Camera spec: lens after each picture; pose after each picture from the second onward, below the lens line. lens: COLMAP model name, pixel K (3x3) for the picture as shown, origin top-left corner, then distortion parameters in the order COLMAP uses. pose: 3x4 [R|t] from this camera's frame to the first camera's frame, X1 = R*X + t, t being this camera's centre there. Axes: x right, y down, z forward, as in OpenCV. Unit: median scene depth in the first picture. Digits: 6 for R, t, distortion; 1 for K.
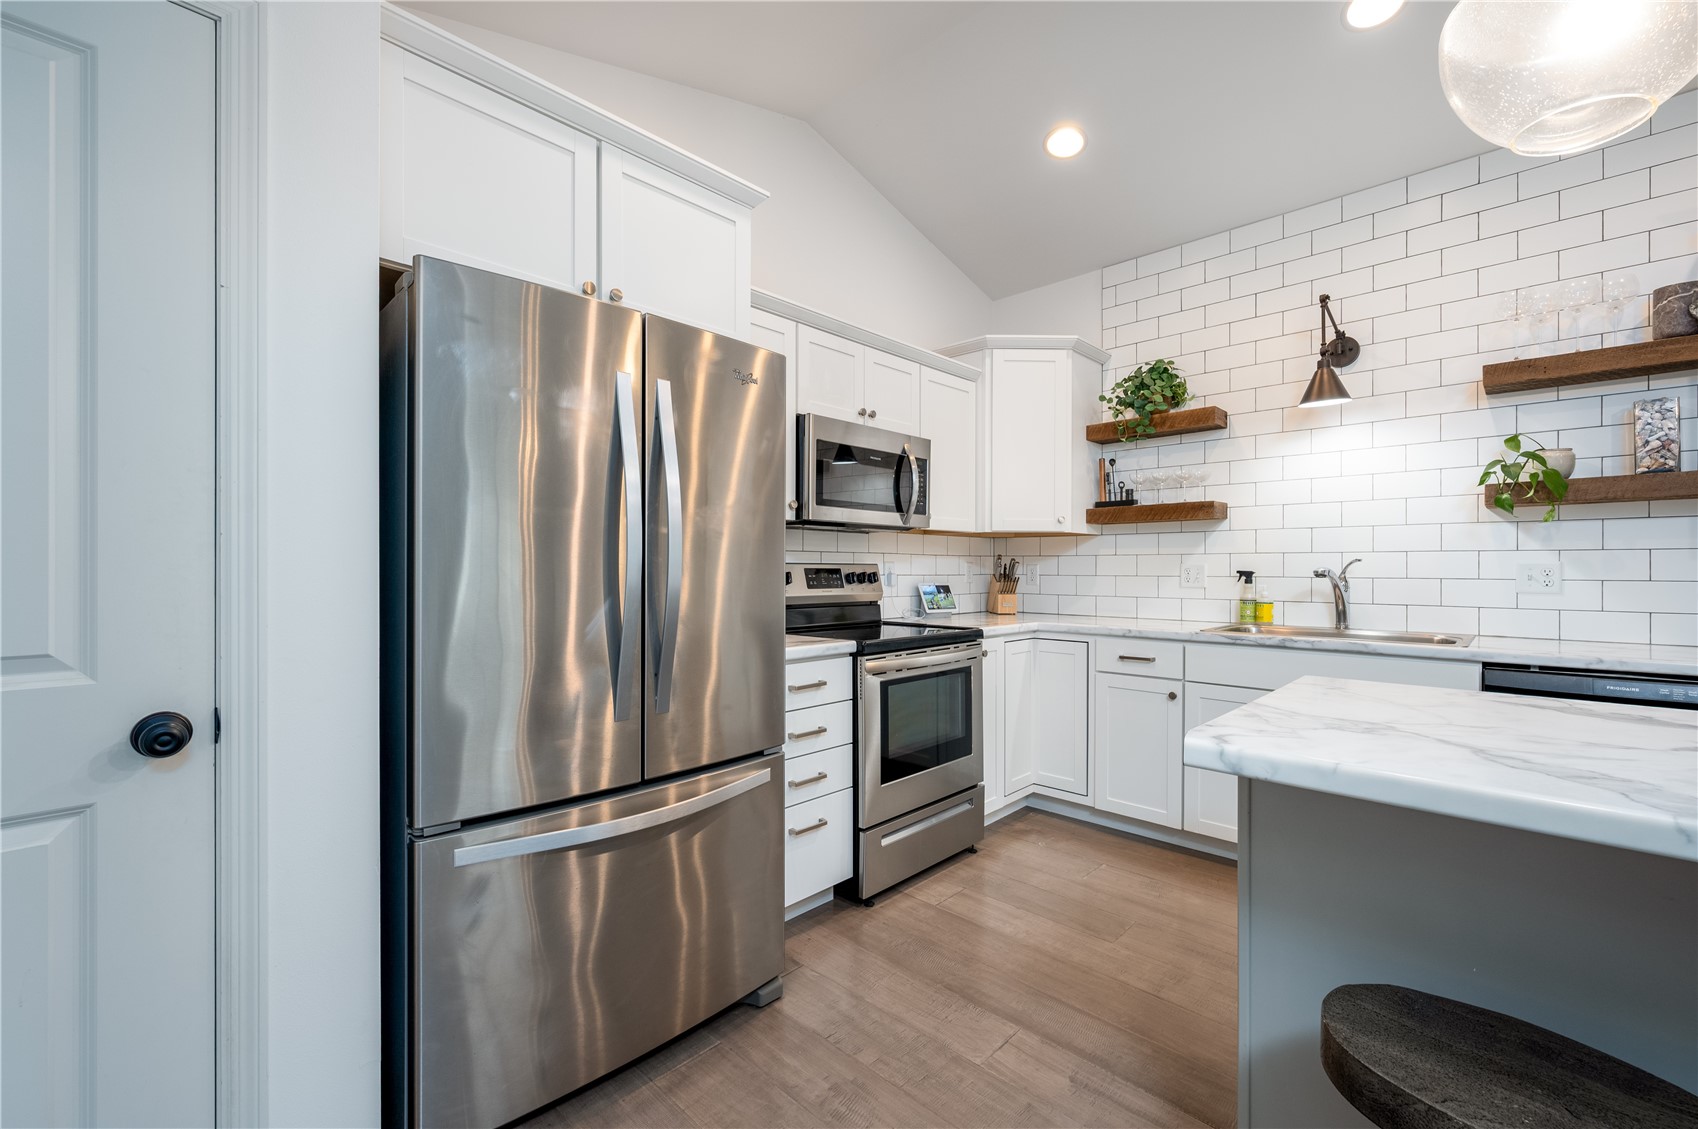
lens RADIAL K [[708.3, 0, 843.3], [0, 708.3, 565.9], [0, 0, 1]] dist [-0.000421, 0.000970]
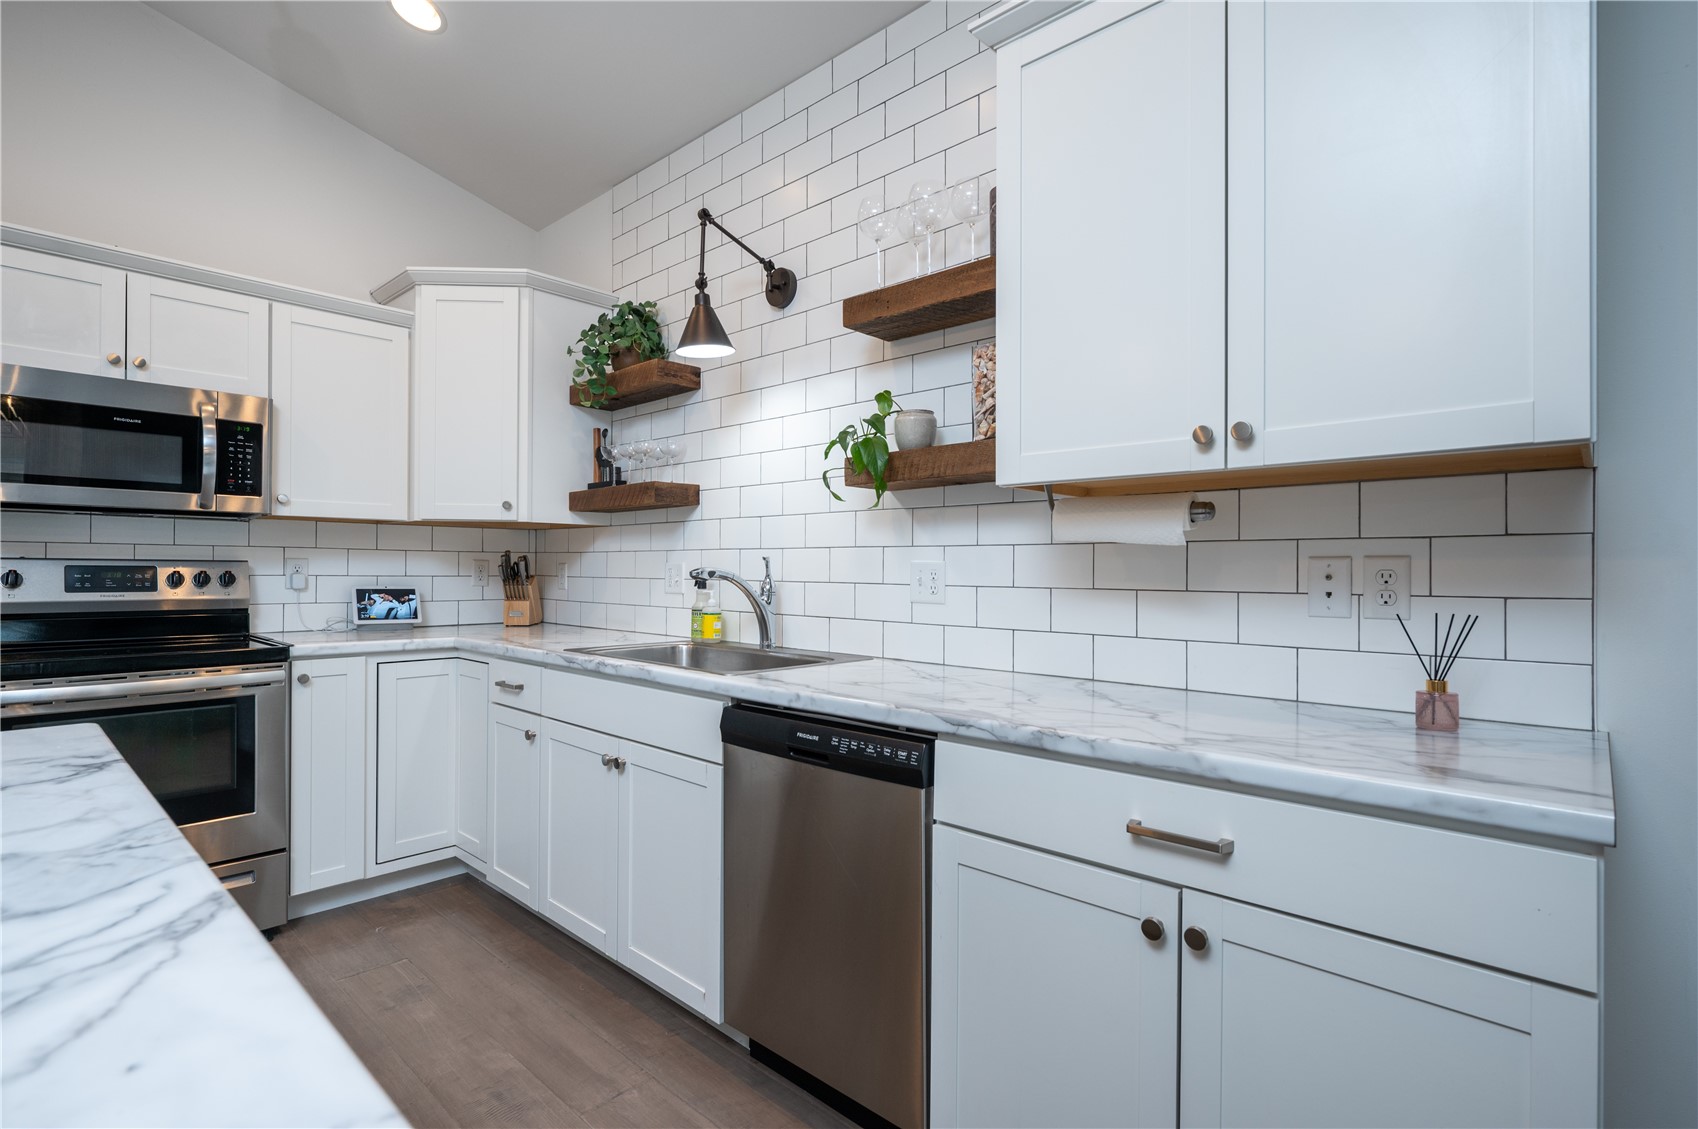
lens RADIAL K [[816.1, 0, 838.2], [0, 816.1, 565.6], [0, 0, 1]] dist [-0.023423, -0.000890]
pose [[0.999820, 0.004509, 0.018411, 0.691848], [-0.004504, 0.999990, -0.000327, -0.000619], [-0.018412, 0.000244, 0.999830, 0.106603]]
